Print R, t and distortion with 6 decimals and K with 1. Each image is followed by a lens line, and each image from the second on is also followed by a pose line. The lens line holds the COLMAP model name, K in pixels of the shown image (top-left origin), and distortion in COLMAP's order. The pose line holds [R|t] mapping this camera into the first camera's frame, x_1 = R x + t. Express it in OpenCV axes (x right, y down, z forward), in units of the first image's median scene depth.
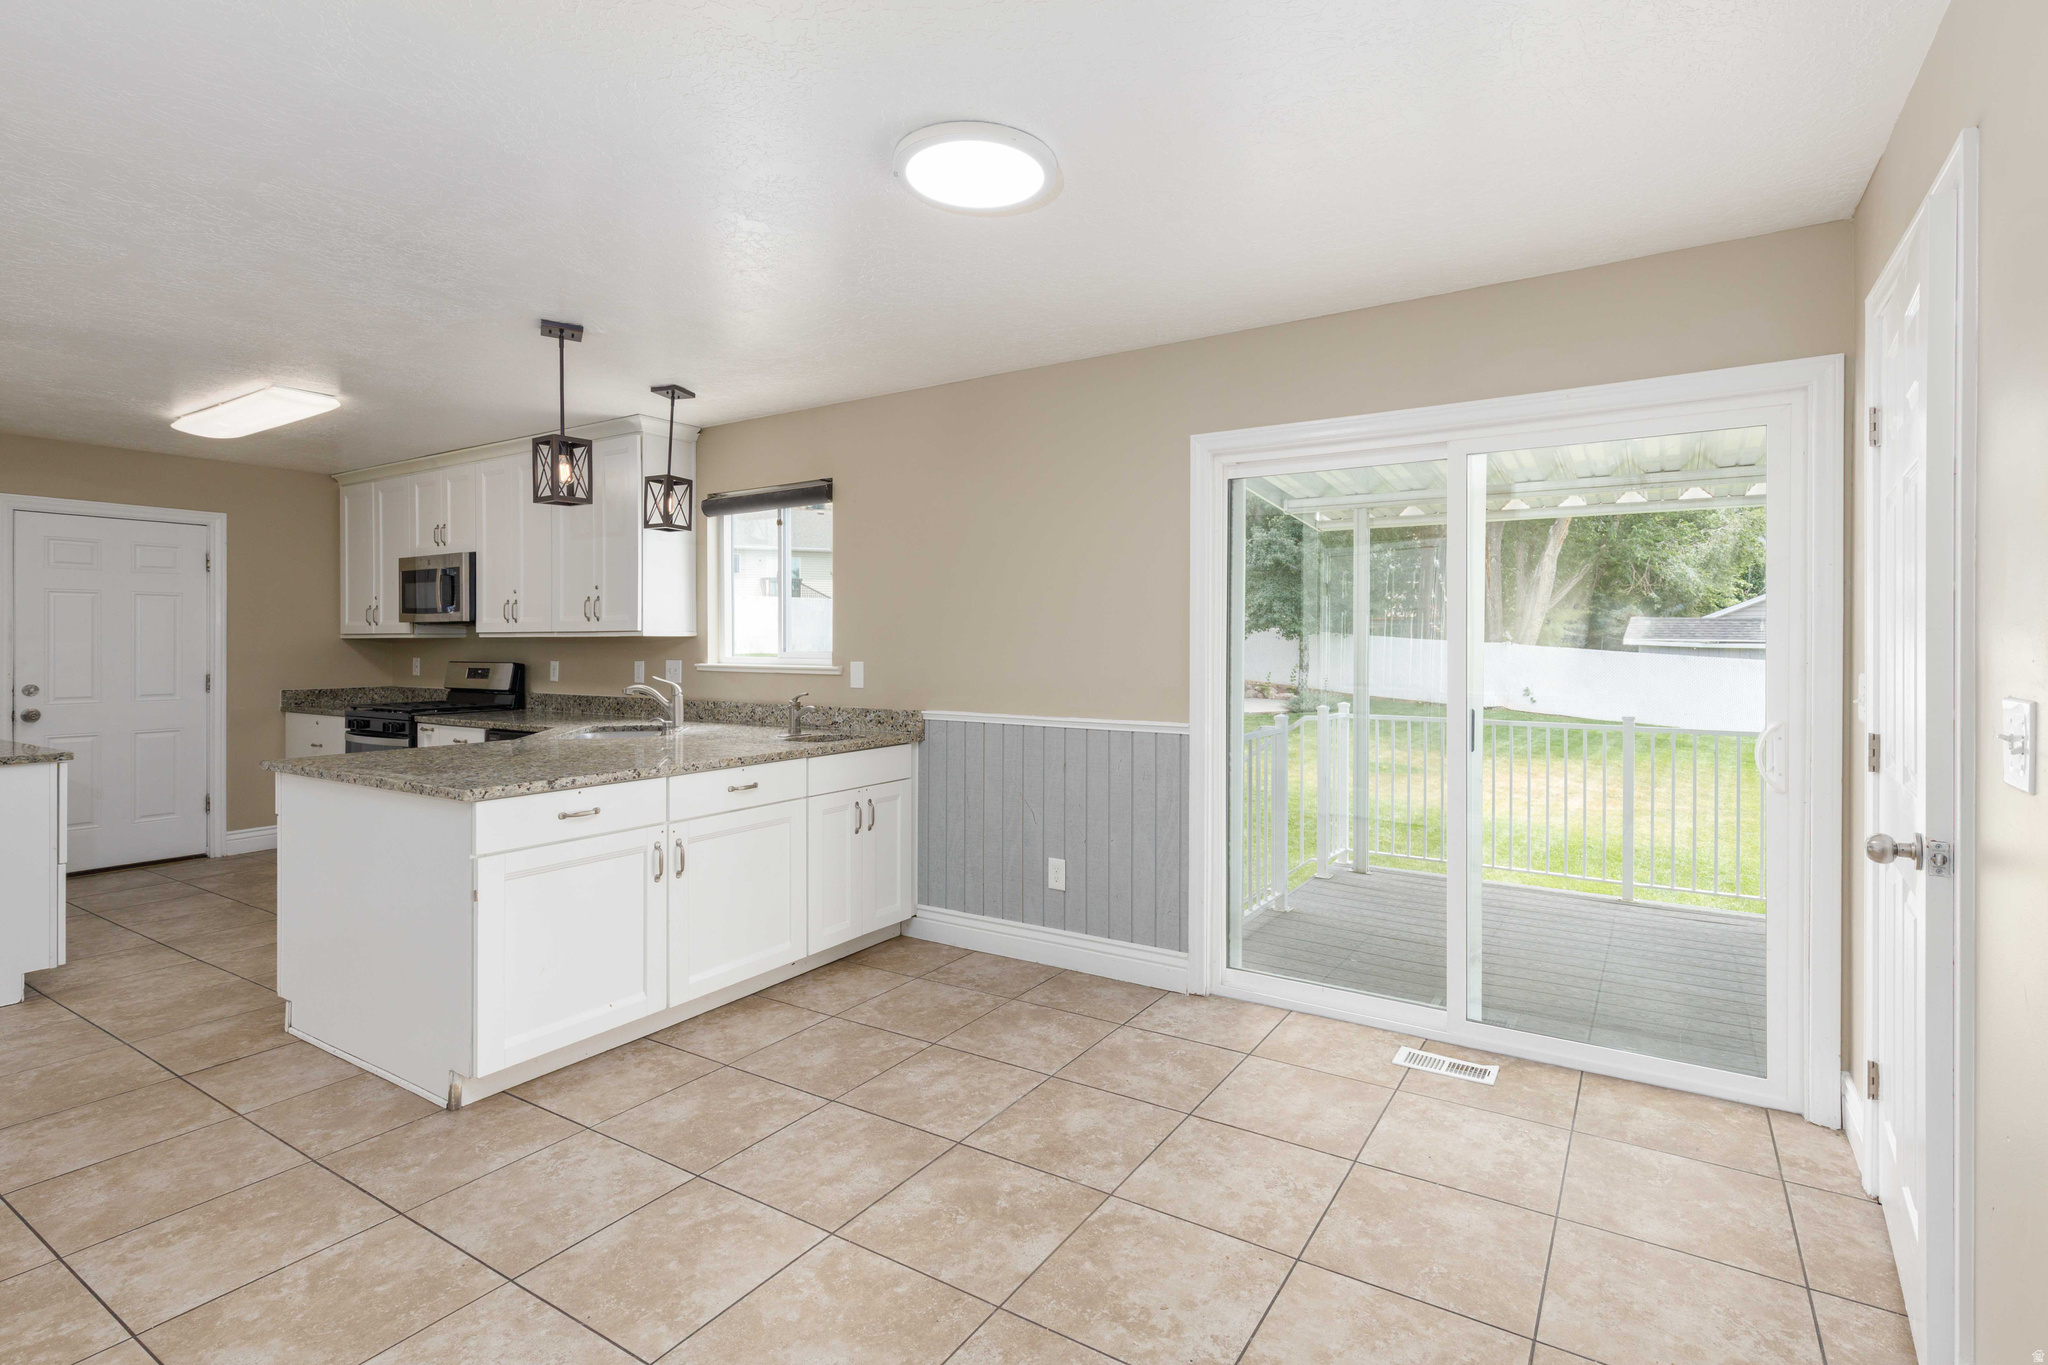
lens RADIAL K [[927.2, 0, 1047.3], [0, 927.2, 644.6], [0, 0, 1]] dist [0.013609, -0.003809]
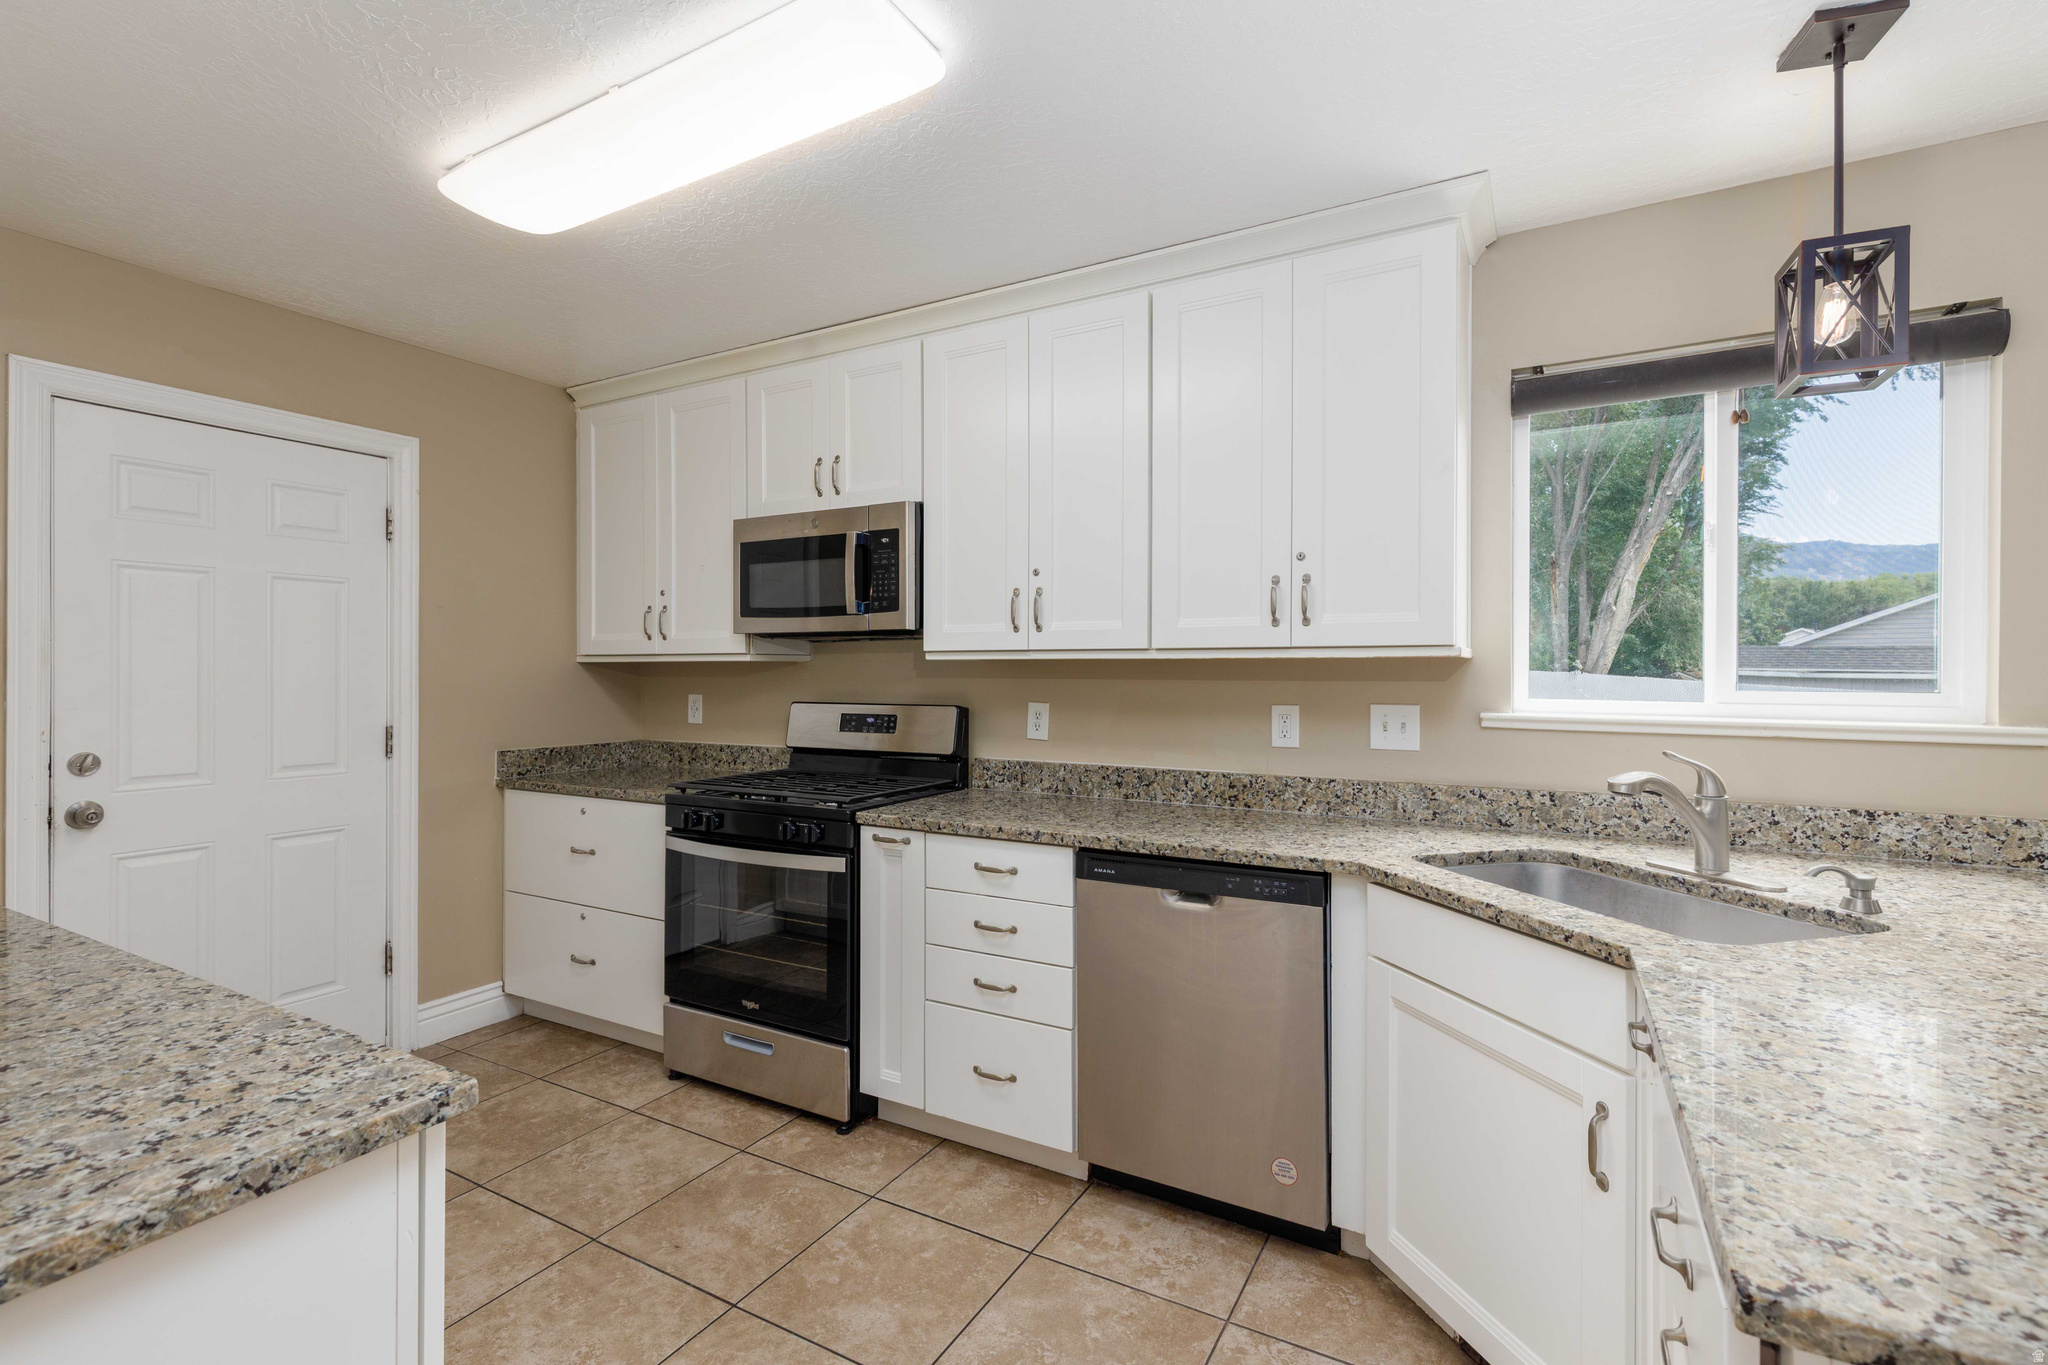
lens RADIAL K [[927.2, 0, 1033.1], [0, 927.2, 671.7], [0, 0, 1]] dist [0.013609, -0.003809]
pose [[0.999204, 0.002218, 0.039822, -0.695271], [-0.002176, 0.999997, -0.001080, -0.000790], [-0.039824, 0.000993, 0.999206, 0.558820]]
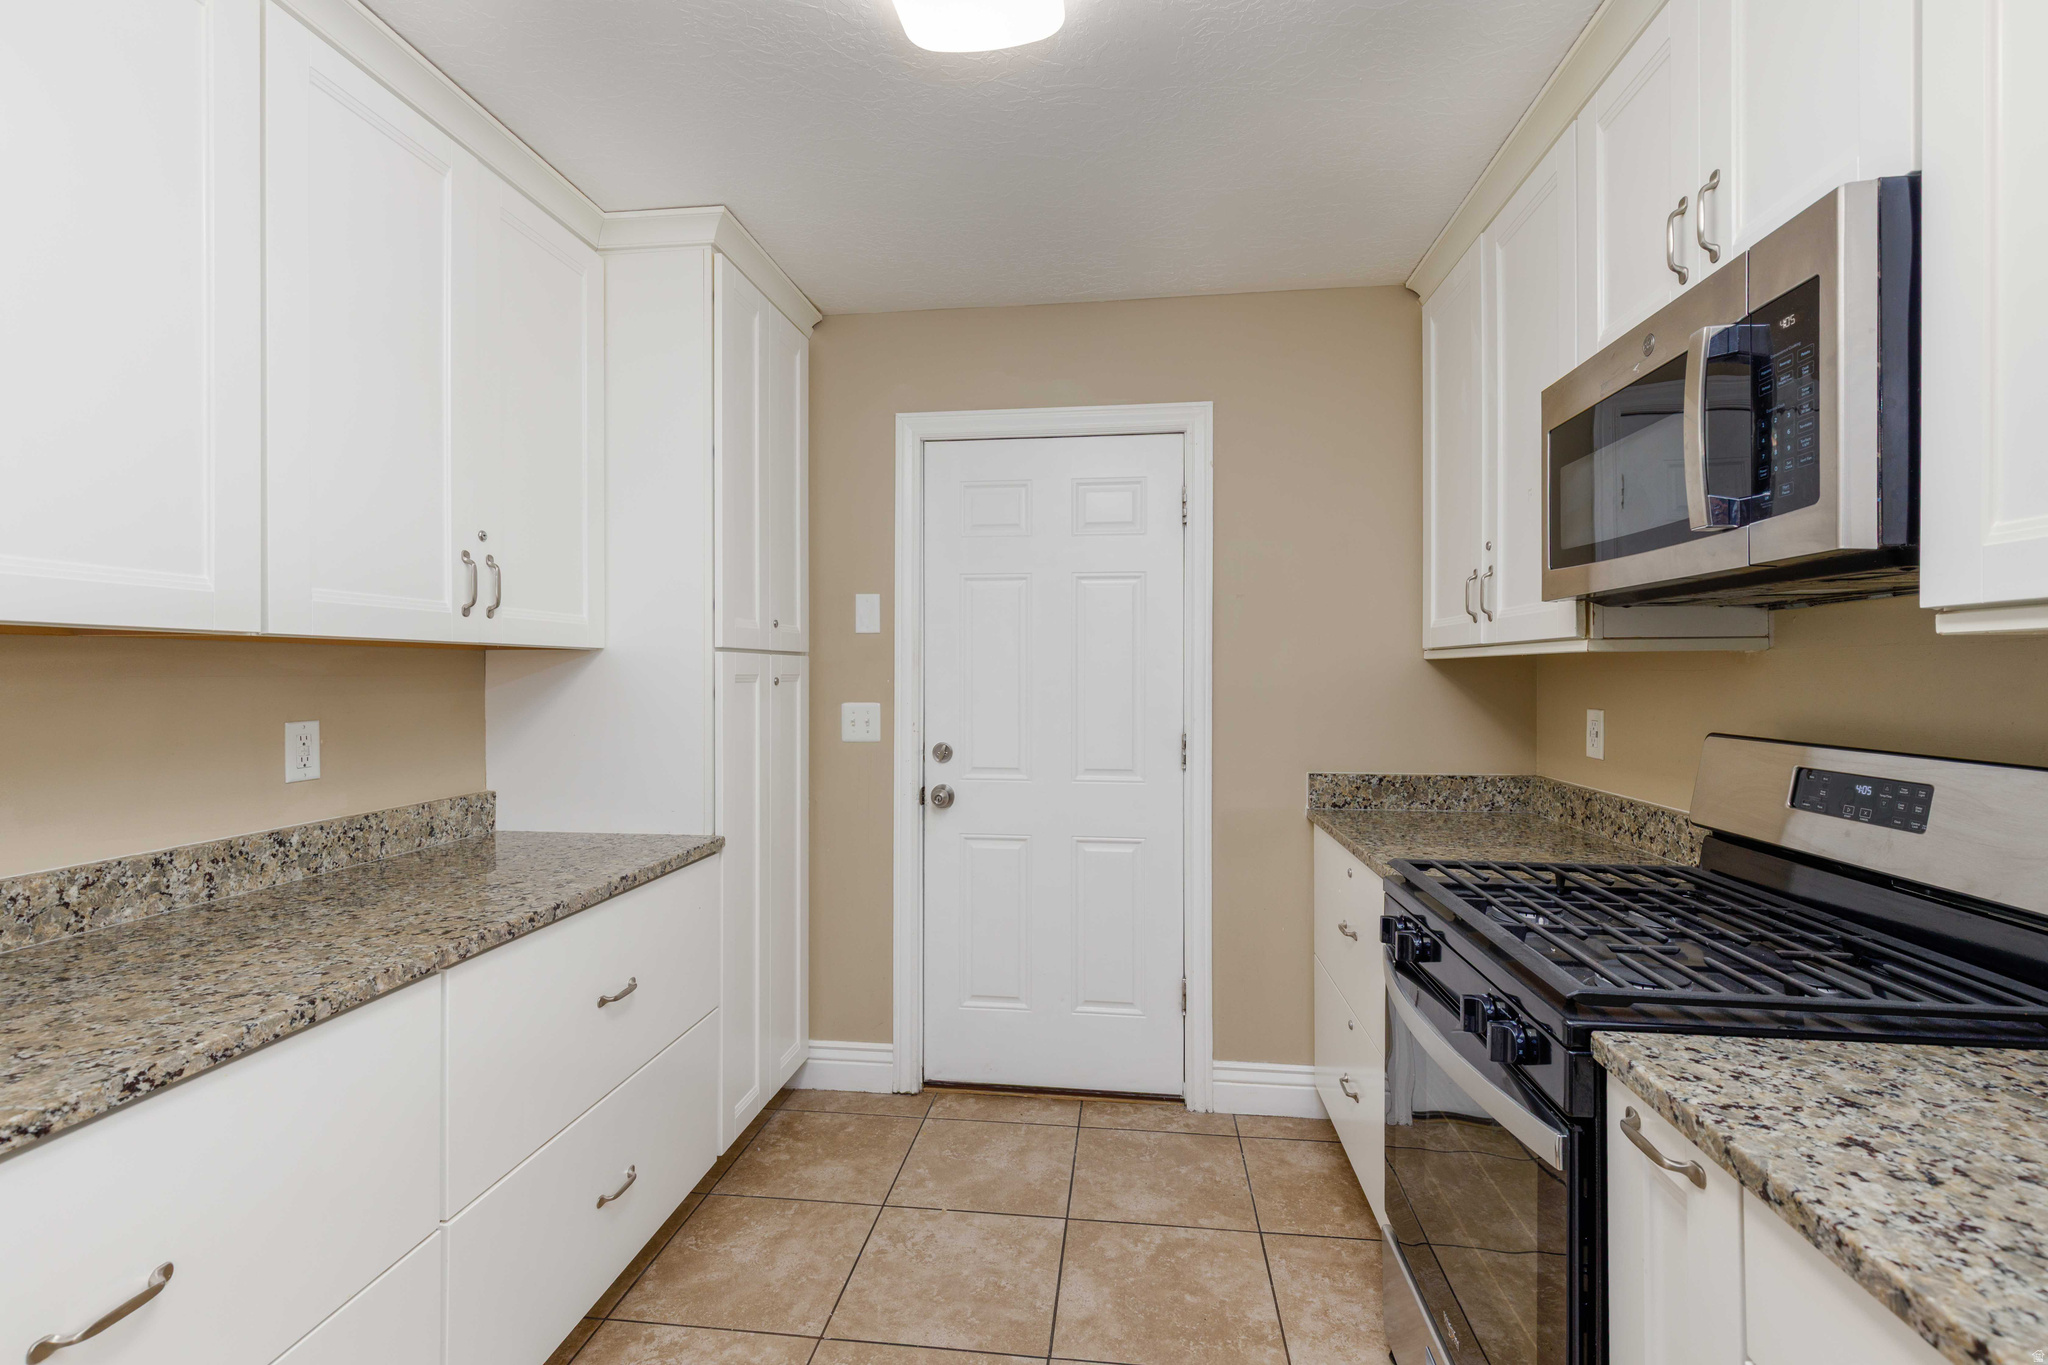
lens RADIAL K [[927.2, 0, 1014.9], [0, 927.2, 673.0], [0, 0, 1]] dist [0.013609, -0.003809]
pose [[0.409410, 0.002103, -0.912348, -0.631325], [-0.001266, 0.999998, 0.001737, -0.001062], [0.912350, 0.000444, 0.409412, 0.929058]]
